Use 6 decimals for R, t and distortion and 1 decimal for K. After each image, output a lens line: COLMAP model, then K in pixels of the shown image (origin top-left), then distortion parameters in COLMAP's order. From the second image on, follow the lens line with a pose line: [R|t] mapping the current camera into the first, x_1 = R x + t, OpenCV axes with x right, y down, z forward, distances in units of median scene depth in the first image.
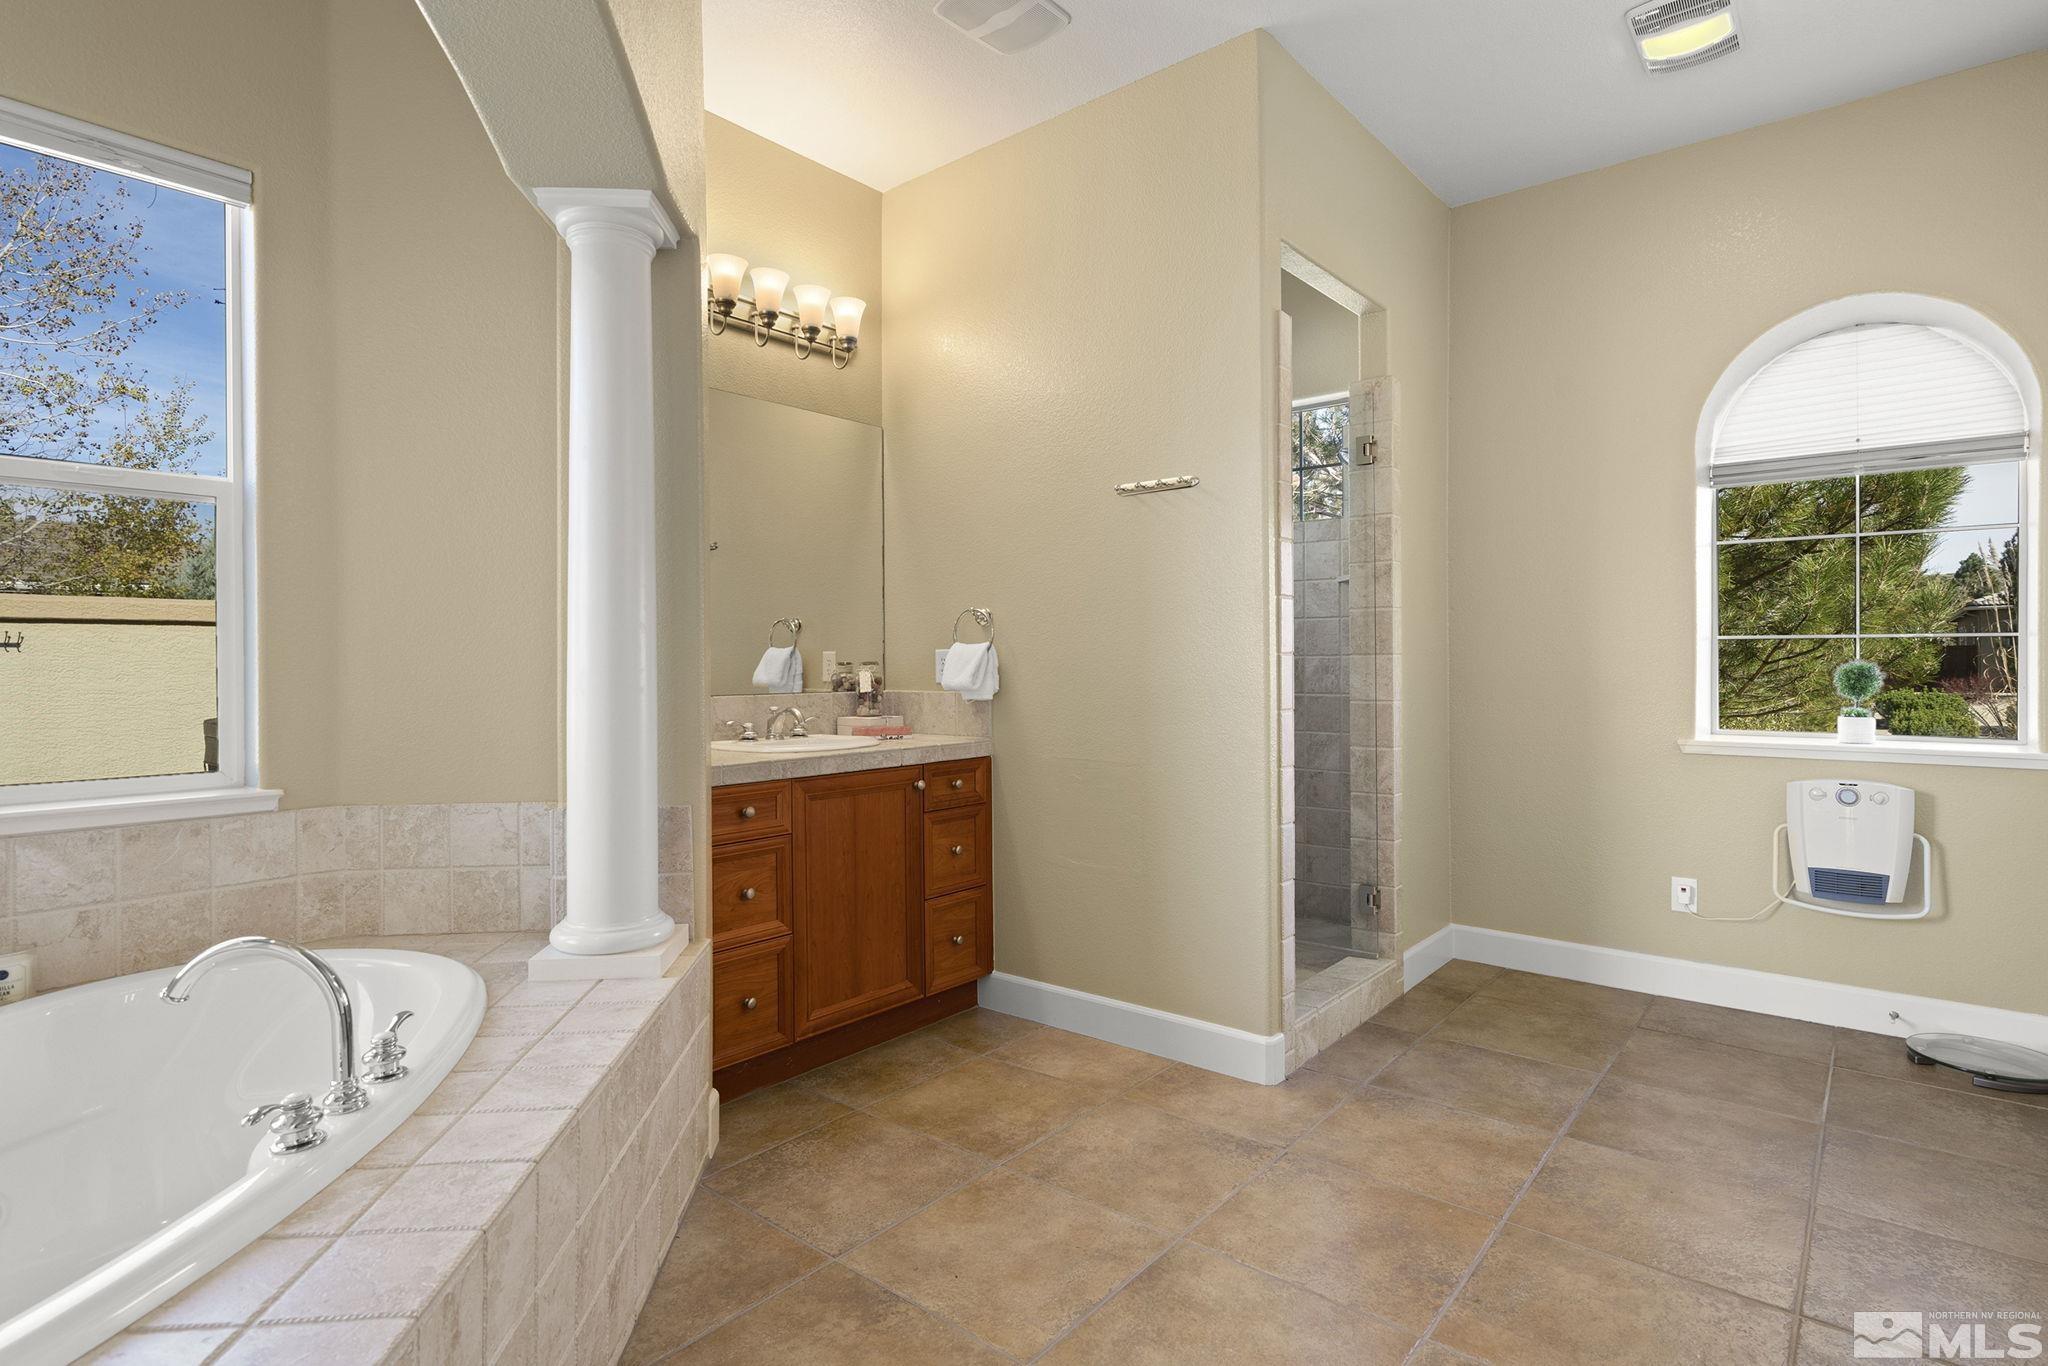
lens RADIAL K [[1017.6, 0, 1035.2], [0, 1017.6, 677.3], [0, 0, 1]] dist [-0.007760, 0.002029]
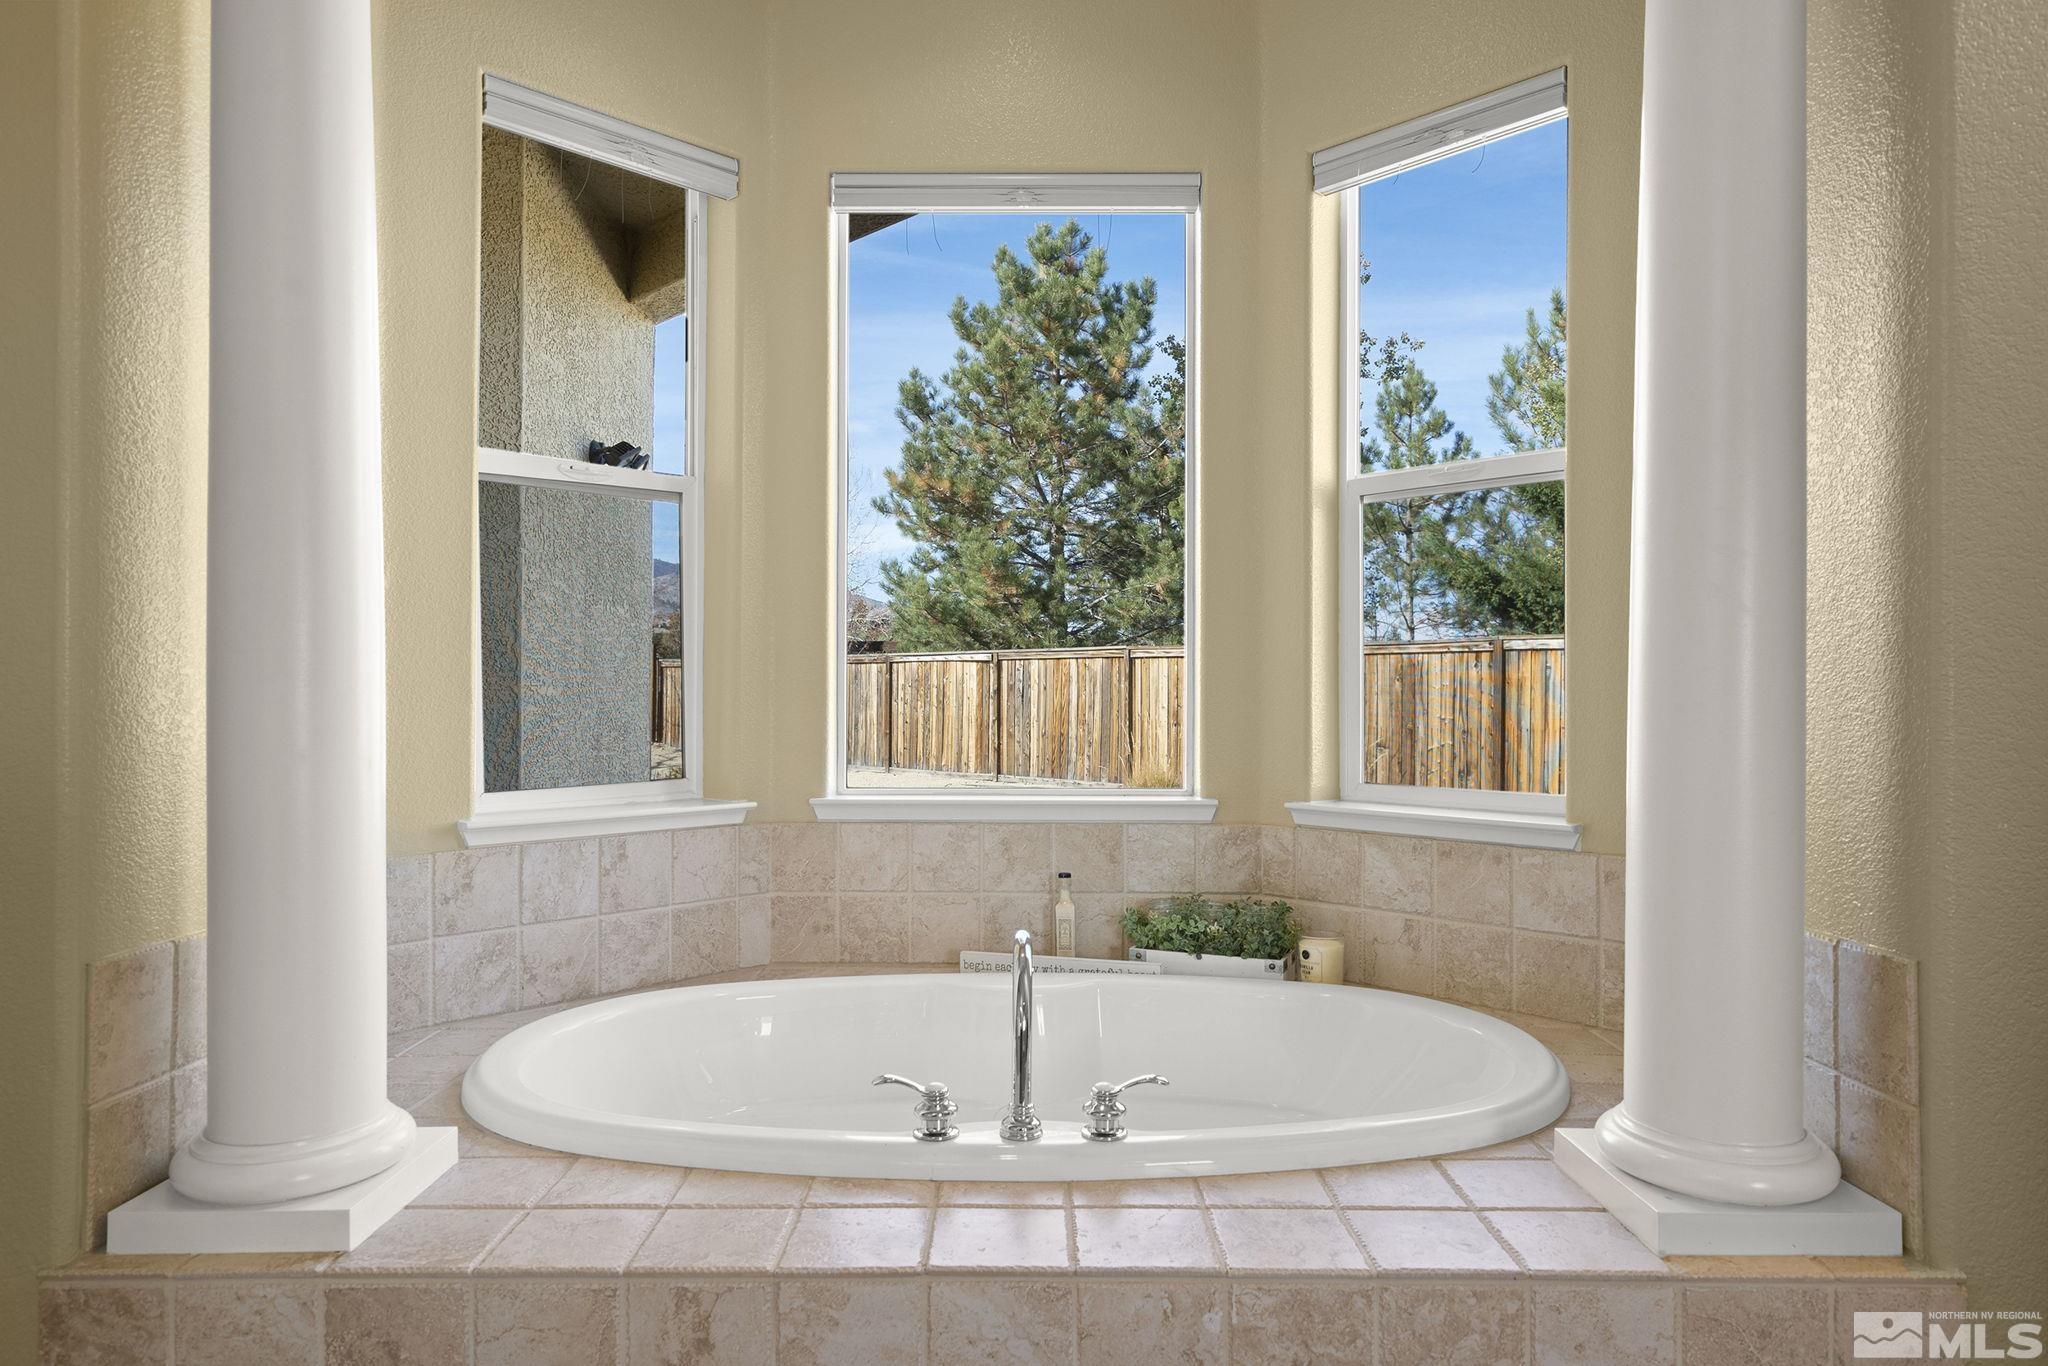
lens RADIAL K [[1265.6, 0, 1037.0], [0, 1265.6, 683.4], [0, 0, 1]] dist [0.009481, 0.000424]
pose [[-0.096715, -0.000431, -0.995312, 0.237574], [-0.015833, 0.999874, 0.001106, 0.004316], [0.995186, 0.015866, -0.096710, 0.555648]]
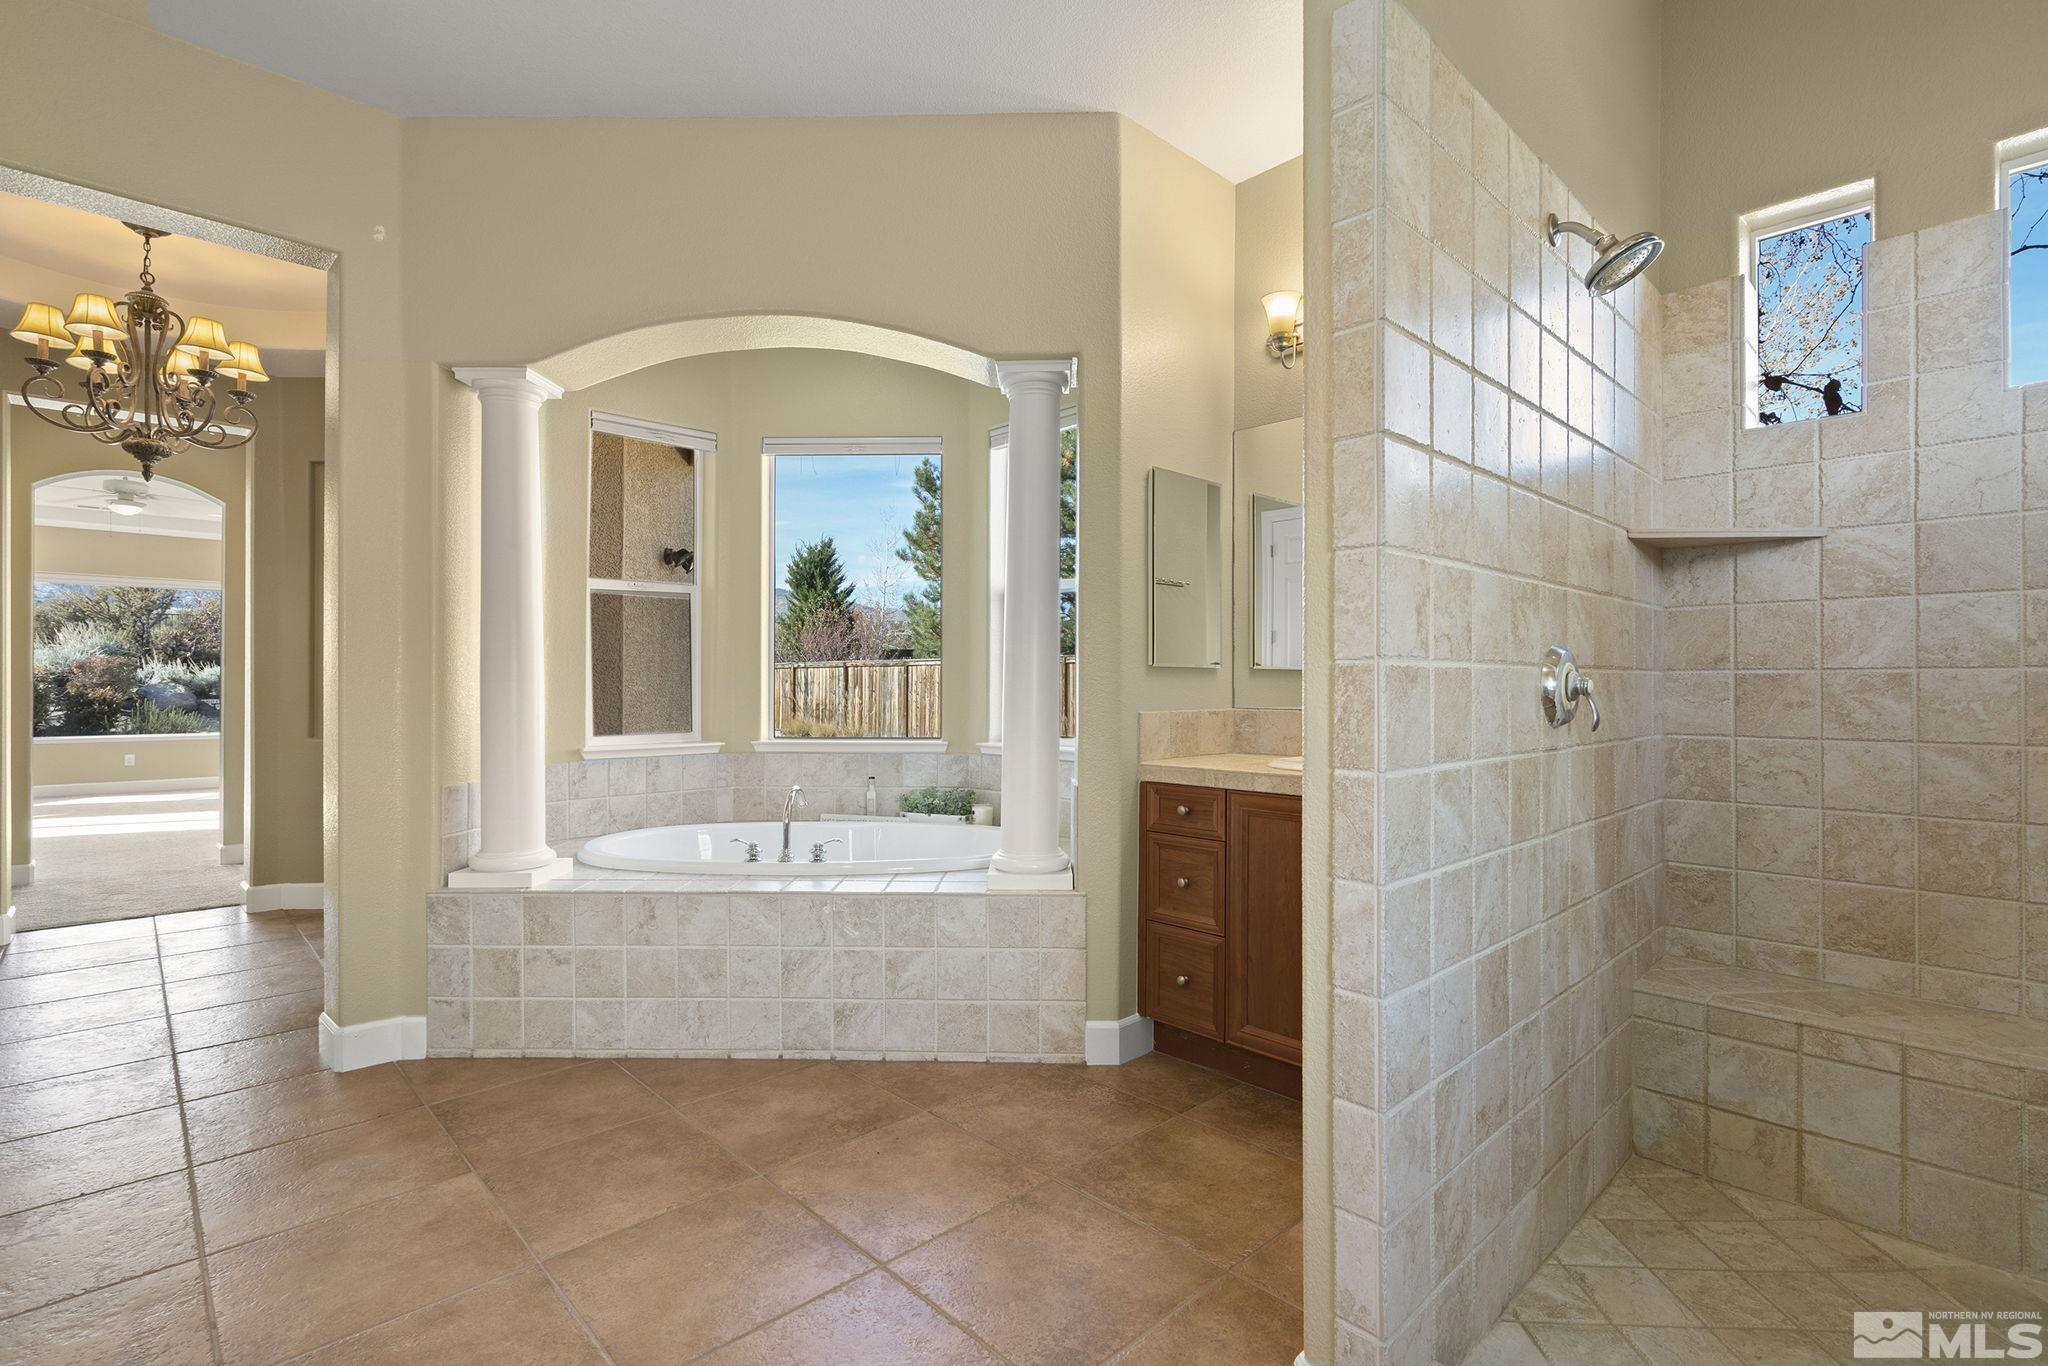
lens RADIAL K [[955.3, 0, 1031.2], [0, 955.3, 678.9], [0, 0, 1]] dist [-0.005036, -0.000119]
pose [[-0.111892, -0.000674, -0.993720, 0.769666], [-0.016545, 0.999862, 0.001185, -0.011831], [0.993583, 0.016573, -0.111888, 0.916575]]
